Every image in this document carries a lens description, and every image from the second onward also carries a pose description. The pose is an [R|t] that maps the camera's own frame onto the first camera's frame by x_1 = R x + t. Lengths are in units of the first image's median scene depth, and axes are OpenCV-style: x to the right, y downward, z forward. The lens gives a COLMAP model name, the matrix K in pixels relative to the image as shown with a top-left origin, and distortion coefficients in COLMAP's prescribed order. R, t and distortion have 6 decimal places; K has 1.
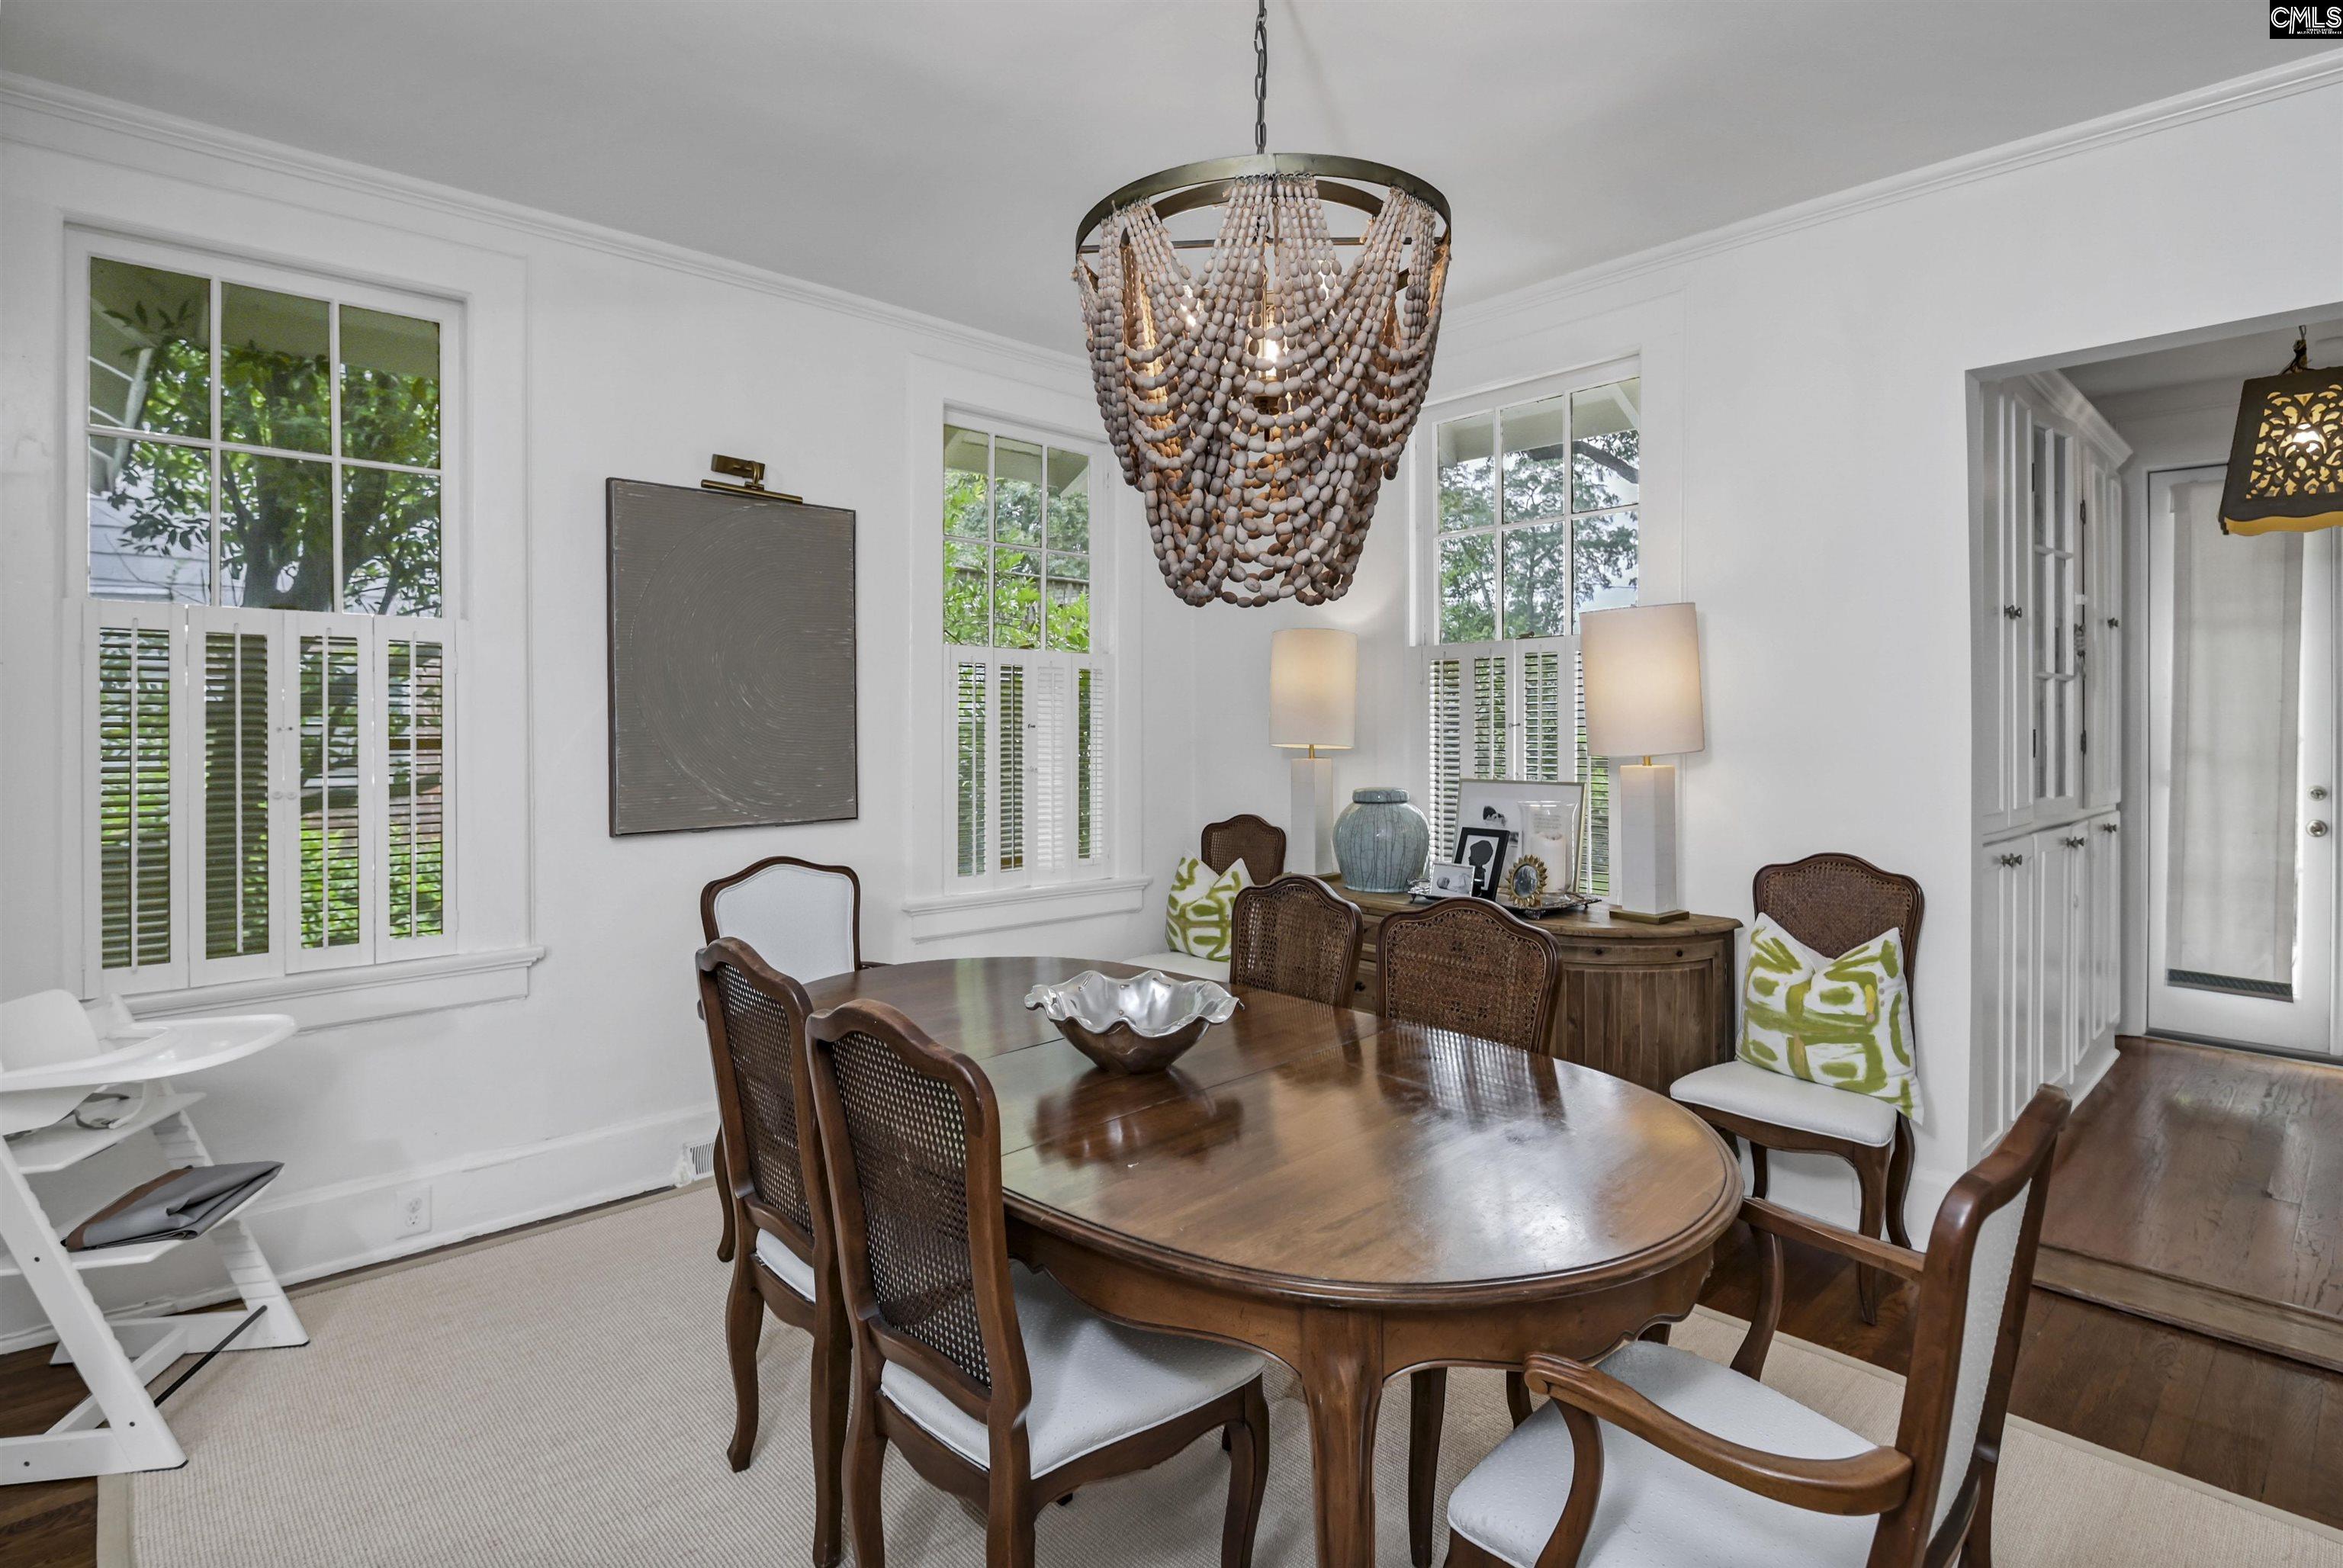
lens RADIAL K [[1161.4, 0, 1177.0], [0, 1161.4, 747.6], [0, 0, 1]] dist [-0.015340, 0.000049]
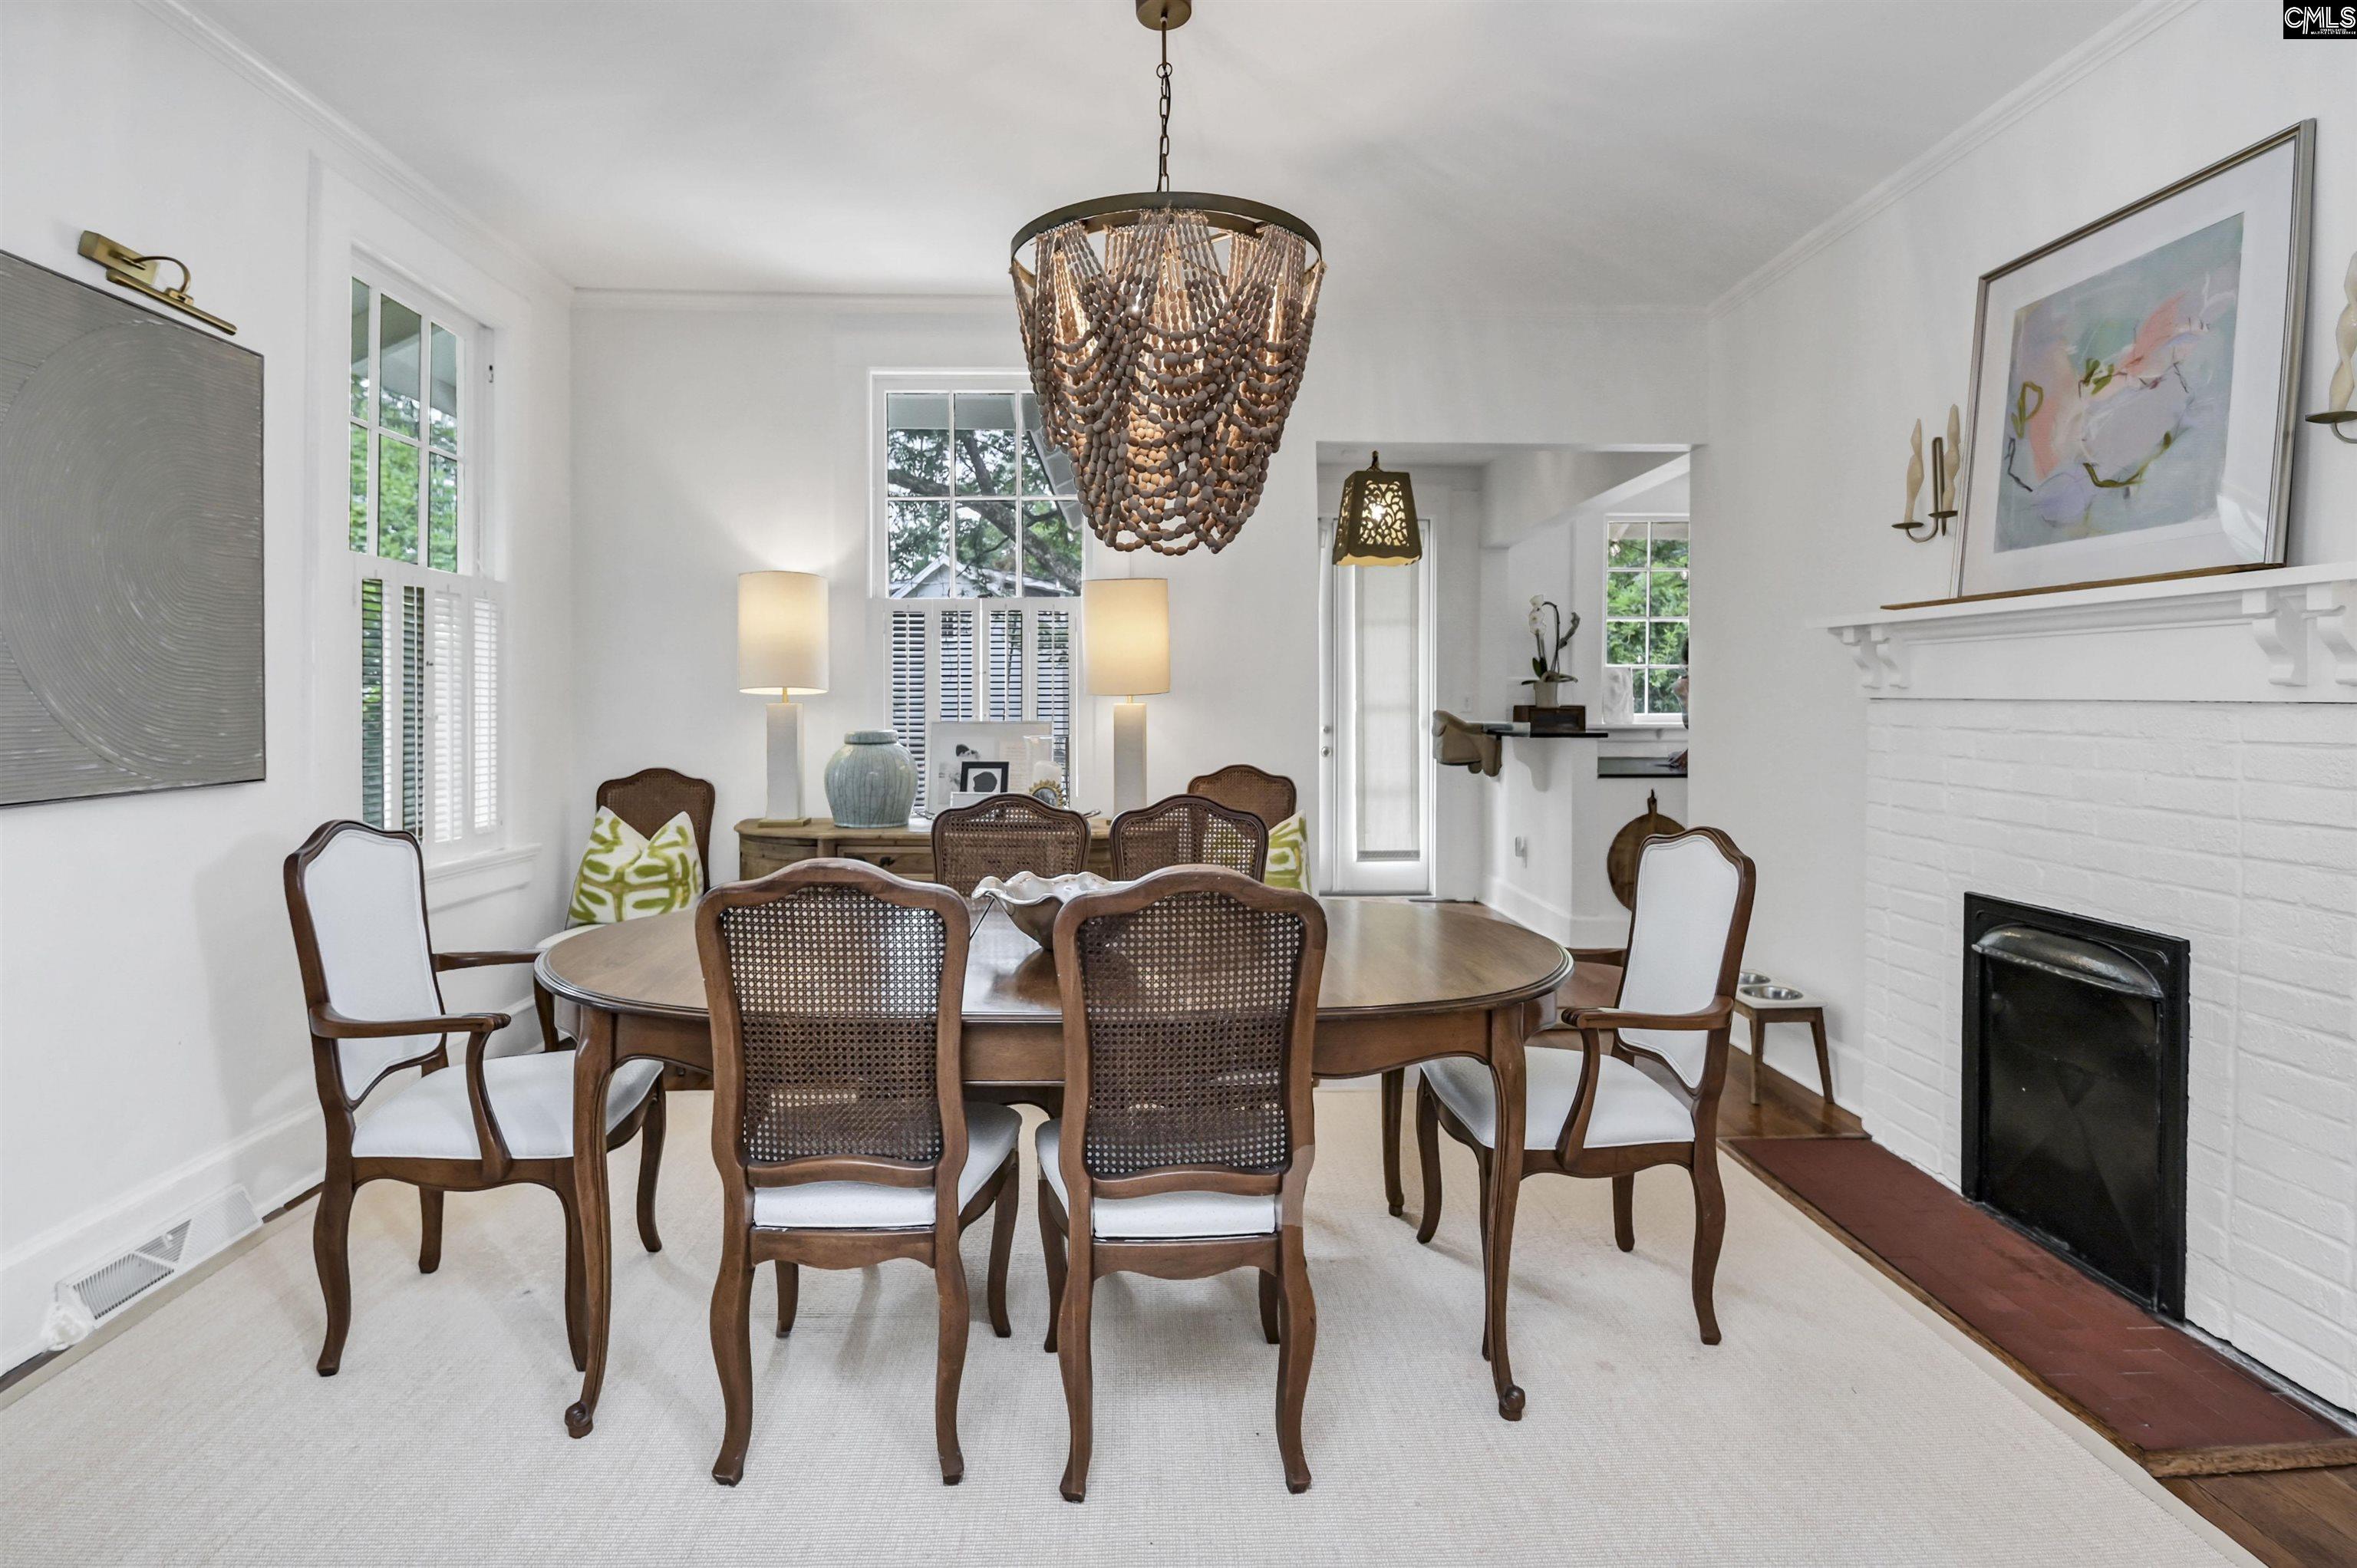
lens RADIAL K [[1183.9, 0, 1183.7], [0, 1183.9, 716.1], [0, 0, 1]] dist [0.002022, 0.000068]
pose [[0.653241, -0.003532, 0.757142, -0.489034], [0.008508, 0.999960, -0.002675, 0.029412], [-0.757102, 0.008190, 0.653245, 0.086415]]
